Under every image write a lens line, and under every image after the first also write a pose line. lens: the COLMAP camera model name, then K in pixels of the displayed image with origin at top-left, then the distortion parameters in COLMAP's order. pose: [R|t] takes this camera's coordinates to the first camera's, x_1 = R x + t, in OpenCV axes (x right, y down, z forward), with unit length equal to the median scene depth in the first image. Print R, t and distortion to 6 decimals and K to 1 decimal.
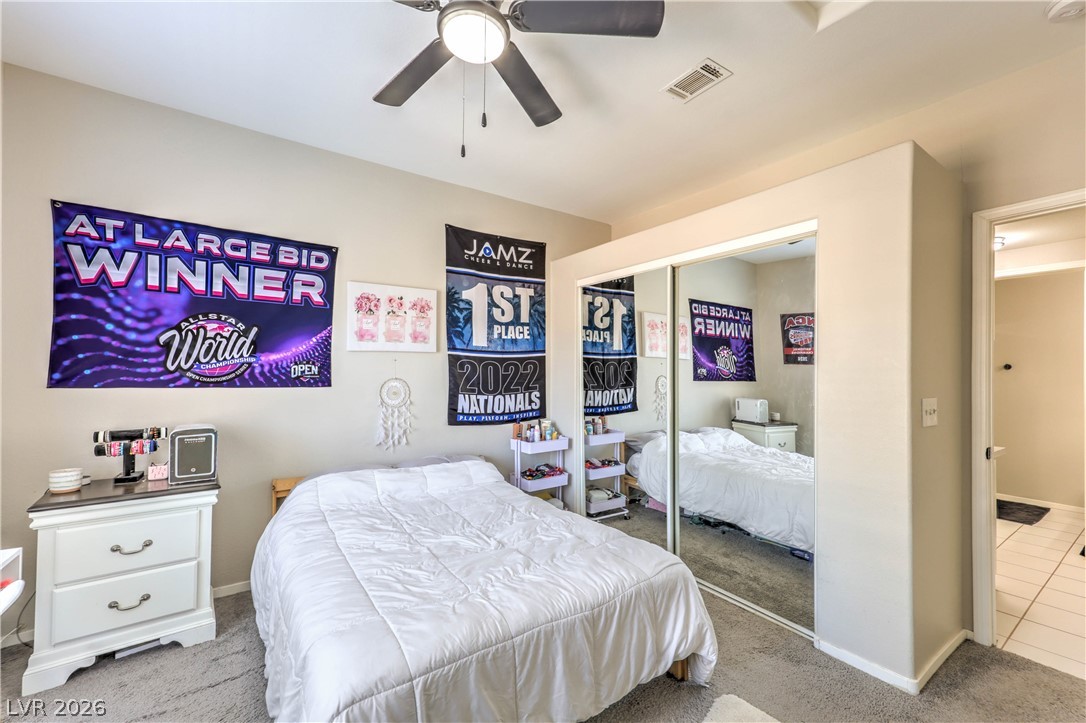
lens RADIAL K [[444.7, 0, 536.9], [0, 444.7, 364.3], [0, 0, 1]] dist [0.006525, -0.000231]
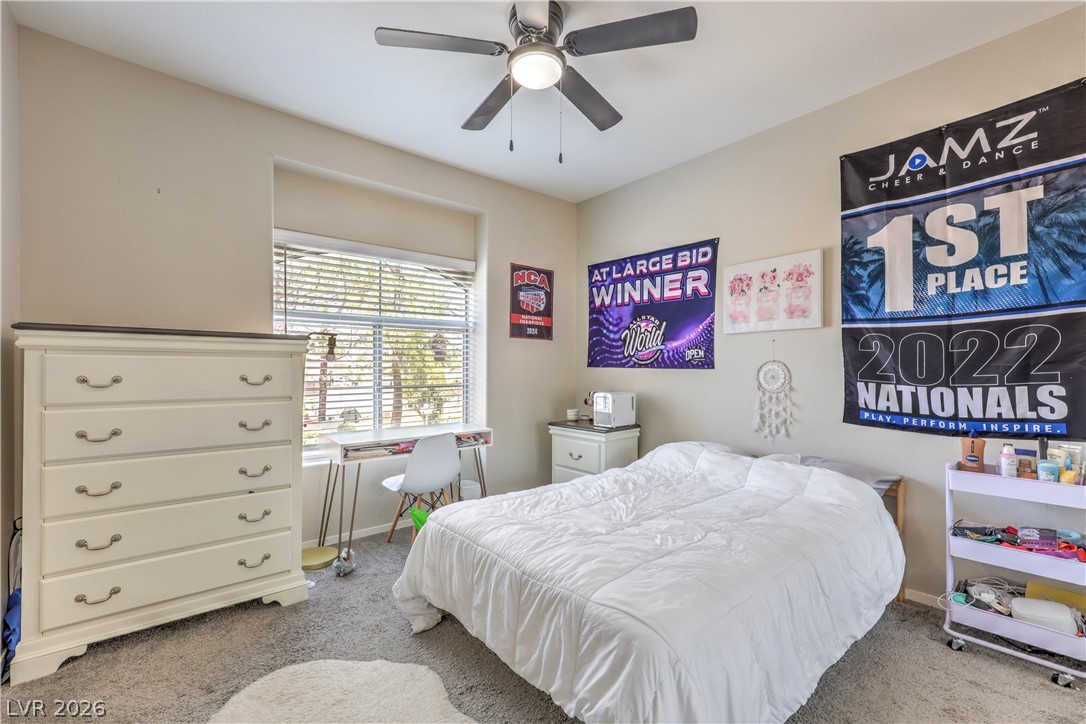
lens RADIAL K [[444.7, 0, 538.3], [0, 444.7, 364.0], [0, 0, 1]] dist [0.006525, -0.000231]
pose [[0.103847, -0.010573, -0.994537, 0.578352], [0.016205, 0.999829, -0.008937, 0.042187], [0.994461, -0.015189, 0.104001, 0.475050]]
